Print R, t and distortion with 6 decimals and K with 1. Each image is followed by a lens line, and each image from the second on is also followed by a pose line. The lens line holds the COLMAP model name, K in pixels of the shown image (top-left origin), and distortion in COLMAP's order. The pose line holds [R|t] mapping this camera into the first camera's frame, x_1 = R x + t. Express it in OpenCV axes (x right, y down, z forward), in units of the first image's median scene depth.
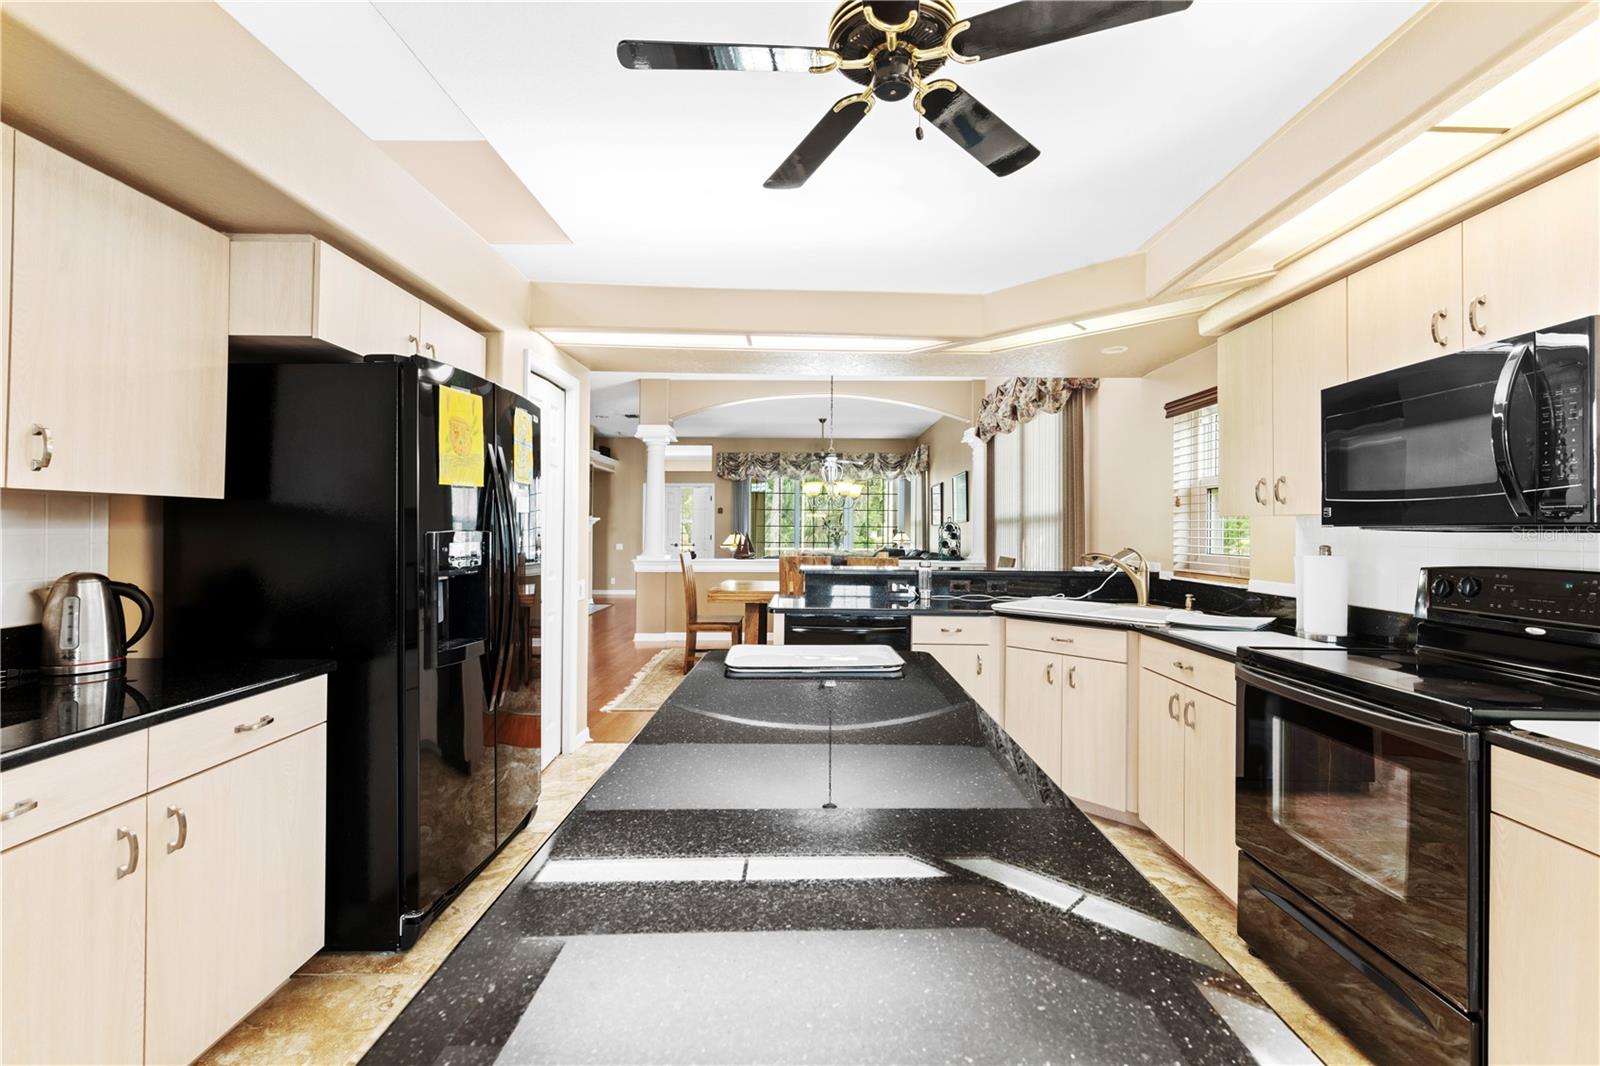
lens RADIAL K [[693.5, 0, 811.8], [0, 693.5, 526.4], [0, 0, 1]] dist [0.000080, -0.000013]
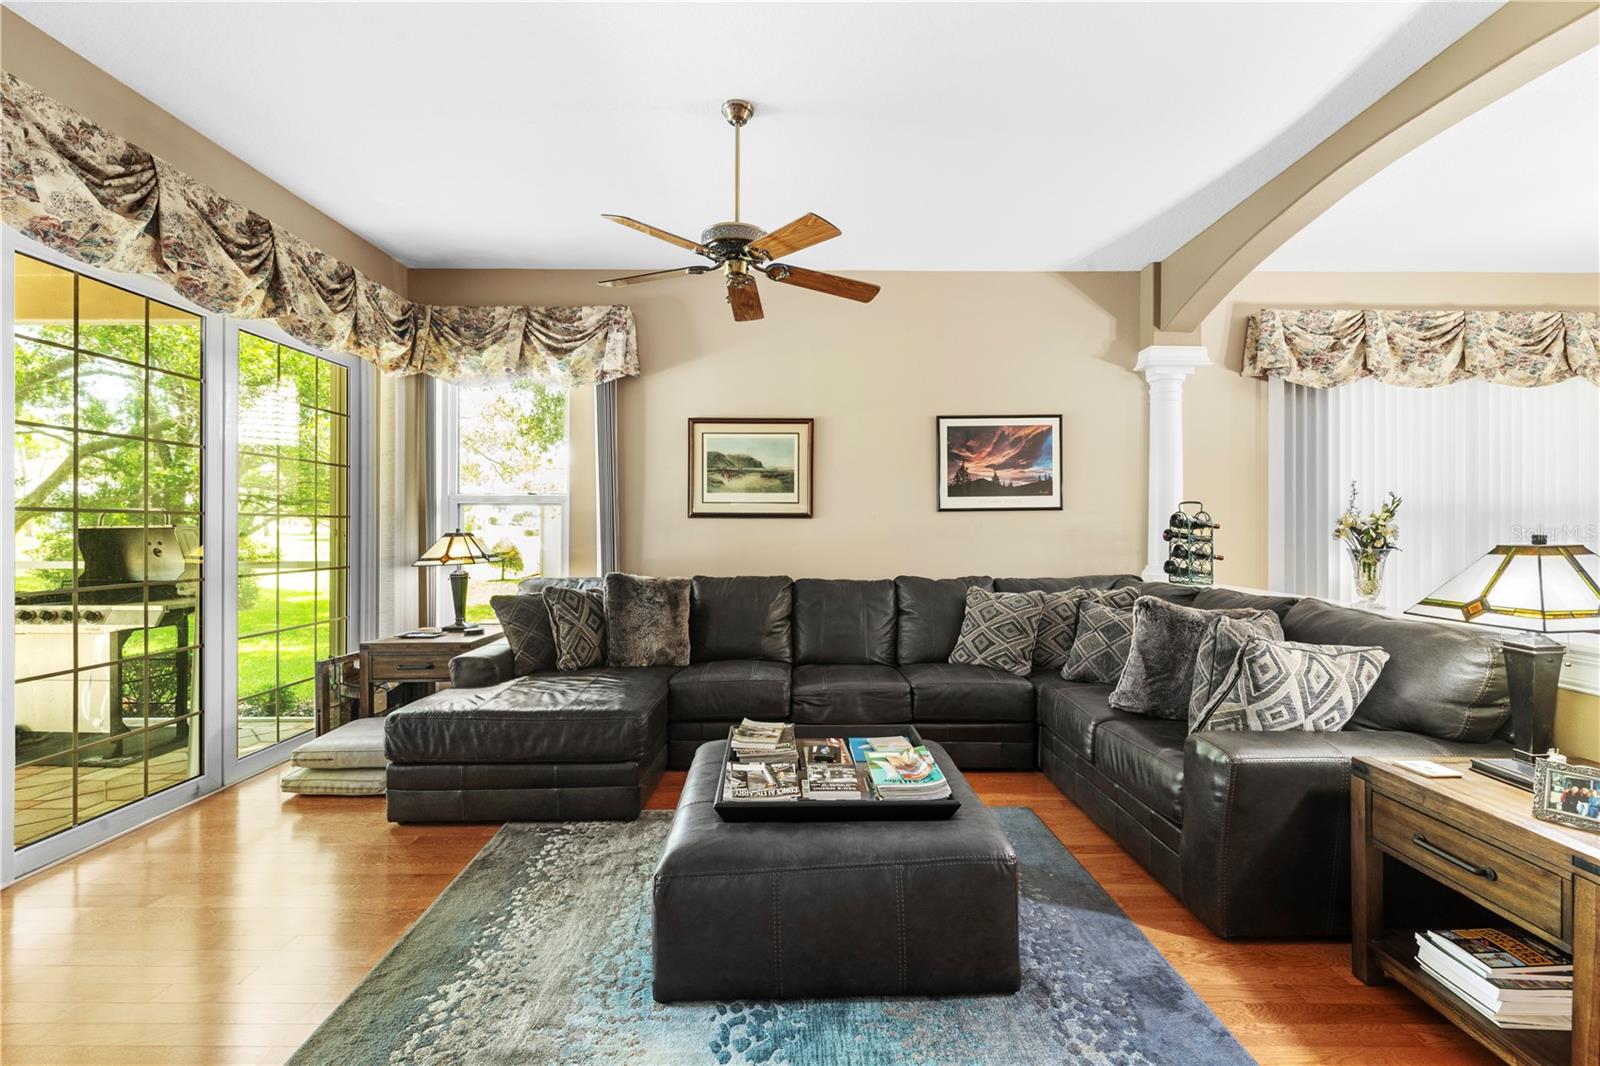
lens RADIAL K [[693.5, 0, 806.6], [0, 693.5, 526.7], [0, 0, 1]] dist [0.000080, -0.000013]
pose [[-0.001075, -0.004413, 0.999990, -0.734509], [-0.005723, 0.999974, 0.004407, 0.009919], [-0.999983, -0.005719, -0.001100, 2.858304]]
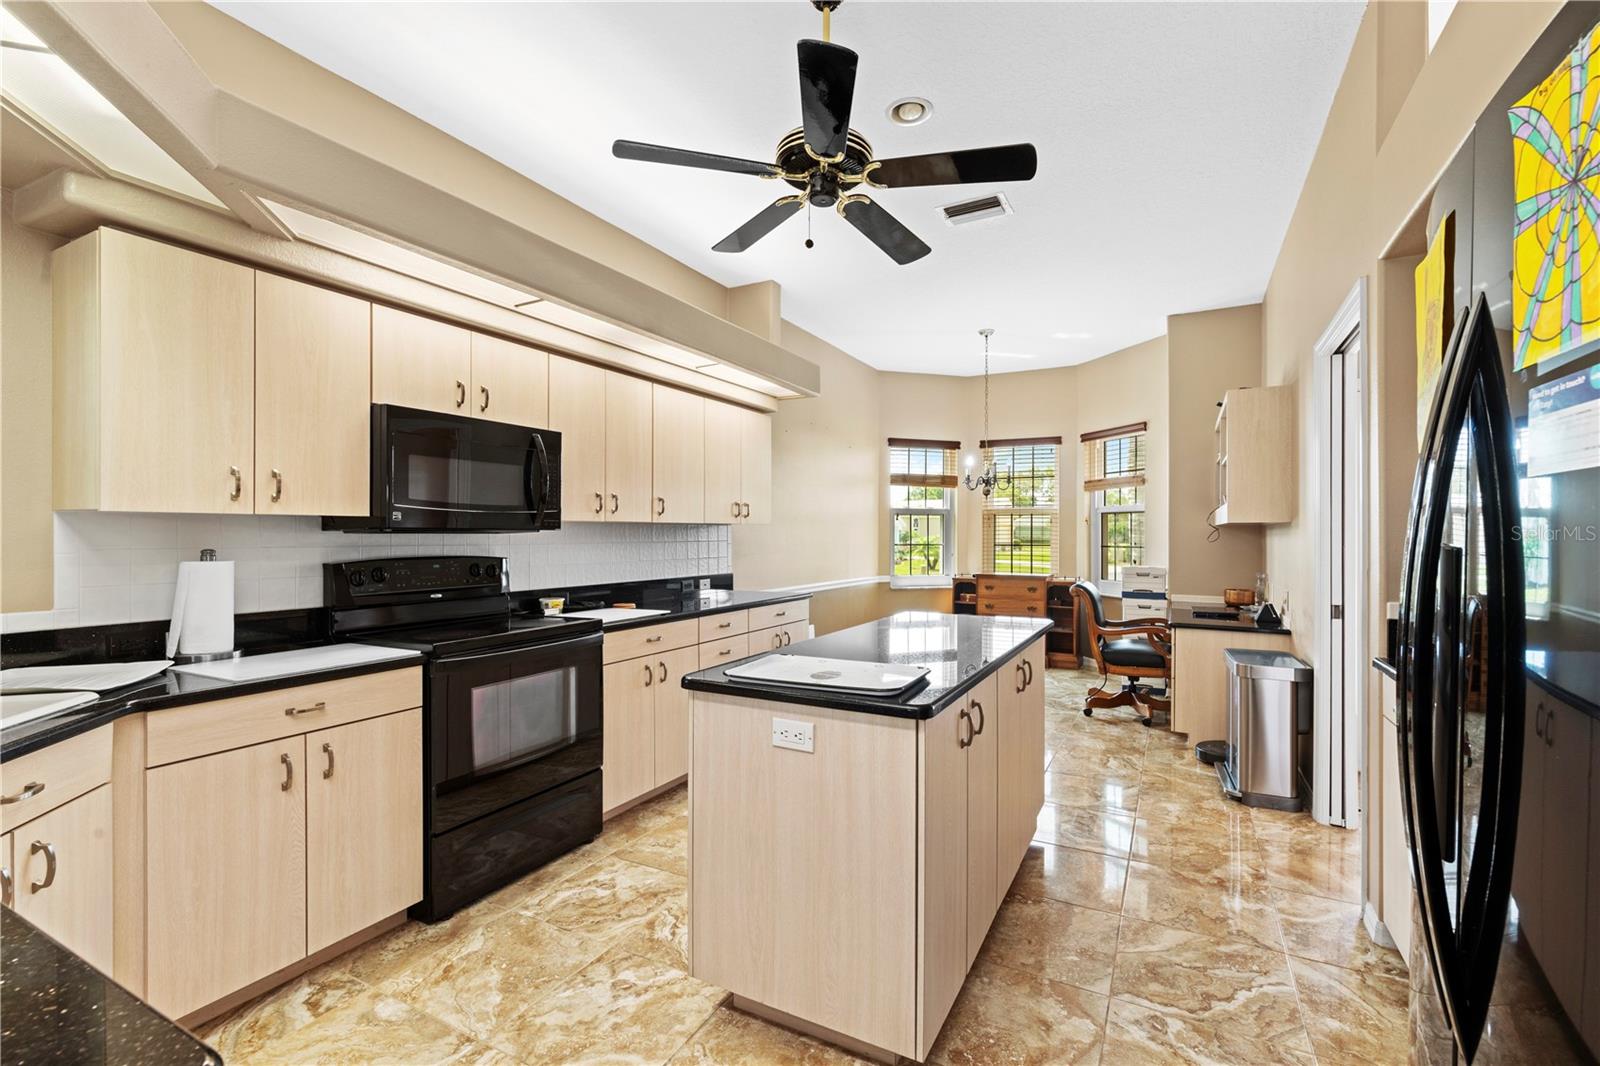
lens RADIAL K [[693.5, 0, 807.8], [0, 693.5, 537.8], [0, 0, 1]] dist [0.000080, -0.000013]
pose [[-0.882779, -0.009205, 0.469698, -0.216055], [-0.007459, 0.999957, 0.005578, 0.001966], [-0.469729, 0.001421, -0.882810, 0.976401]]
